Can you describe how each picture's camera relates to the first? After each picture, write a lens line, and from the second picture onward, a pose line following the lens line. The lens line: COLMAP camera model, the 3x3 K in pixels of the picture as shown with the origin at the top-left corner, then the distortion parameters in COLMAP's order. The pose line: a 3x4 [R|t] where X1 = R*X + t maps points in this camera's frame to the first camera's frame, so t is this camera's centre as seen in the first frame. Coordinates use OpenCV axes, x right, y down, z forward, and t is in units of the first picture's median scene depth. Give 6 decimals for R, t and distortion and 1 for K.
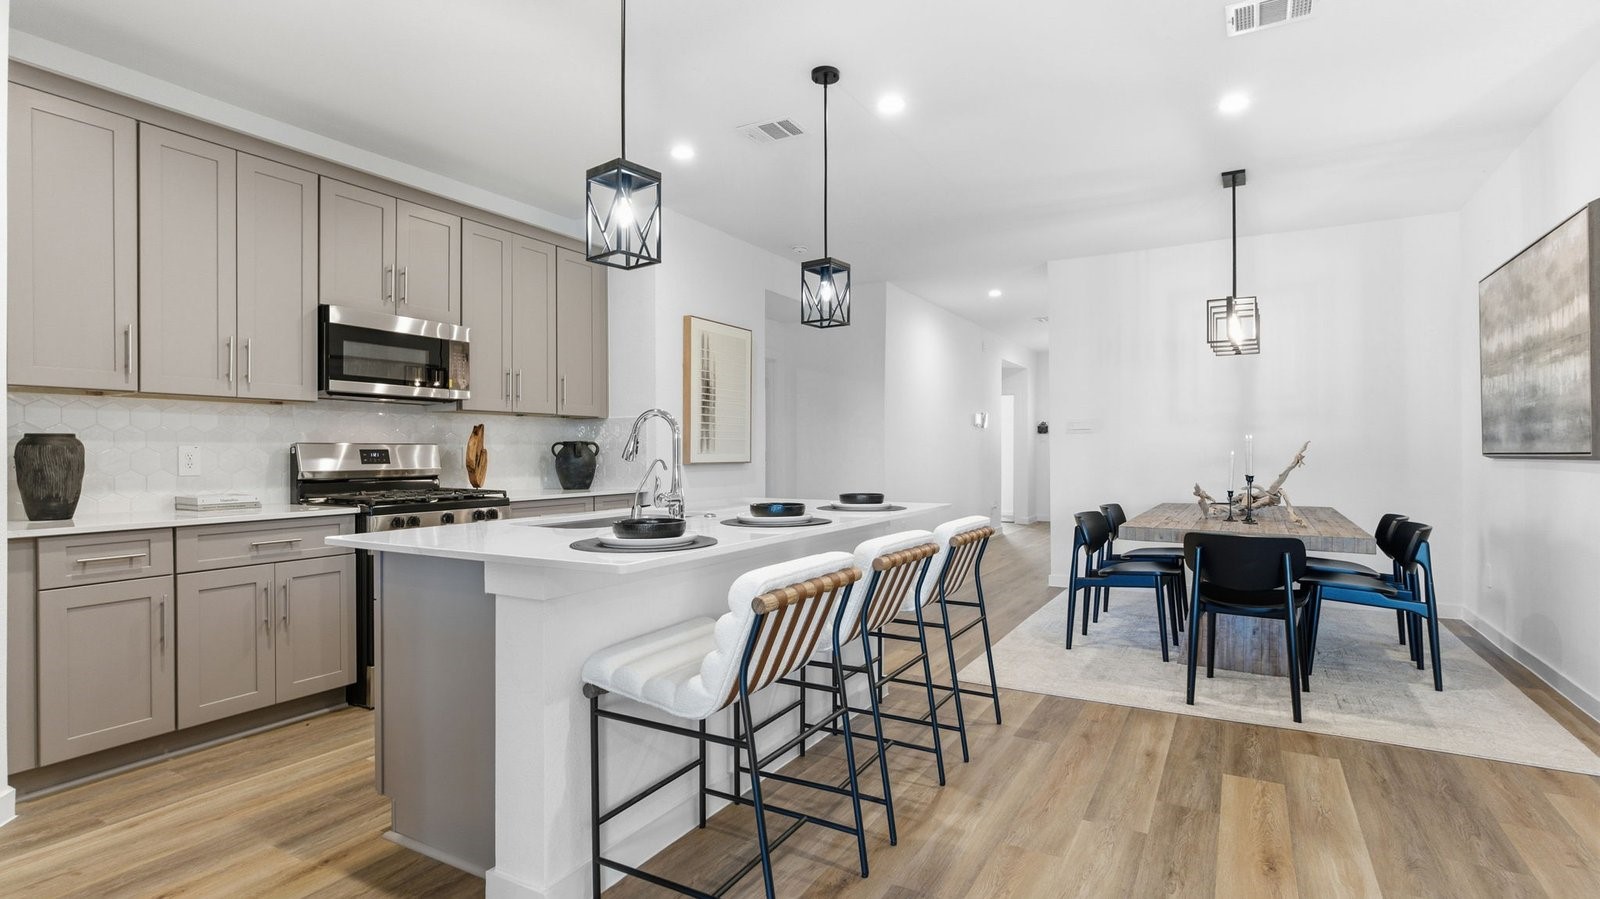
lens RADIAL K [[778.0, 0, 792.2], [0, 778.0, 452.3], [0, 0, 1]] dist [-0.021311, -0.000148]
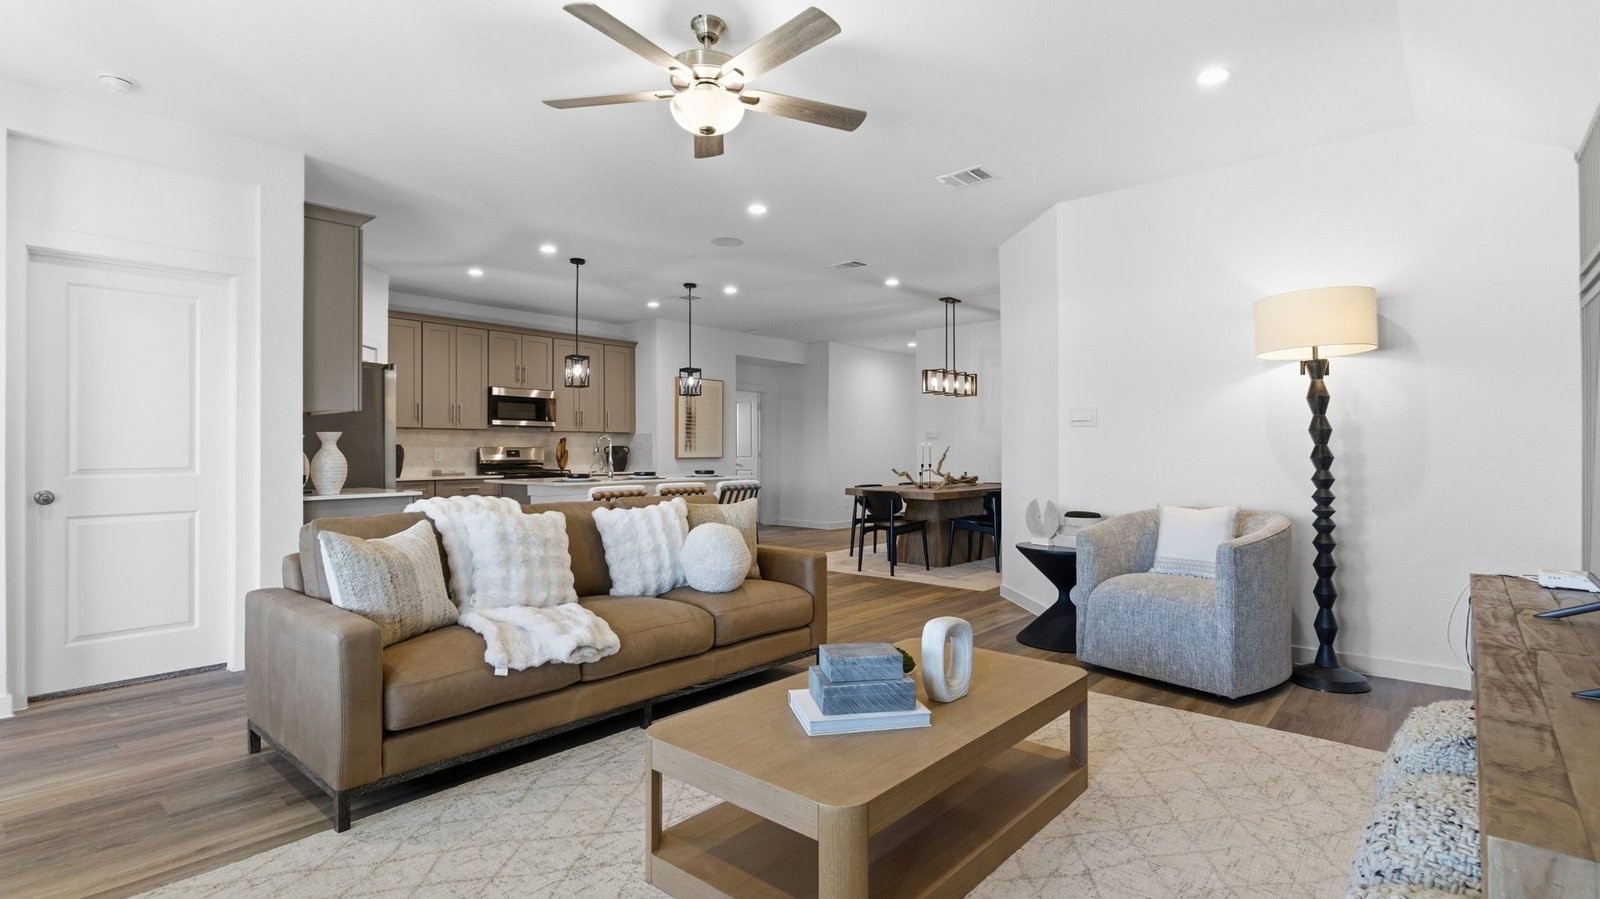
lens RADIAL K [[778.0, 0, 806.2], [0, 778.0, 447.3], [0, 0, 1]] dist [-0.021311, -0.000148]
pose [[0.981688, 0.000034, -0.190494, 0.668228], [-0.001122, 0.999984, -0.005604, -0.000846], [0.190491, 0.005715, 0.981672, -0.960099]]
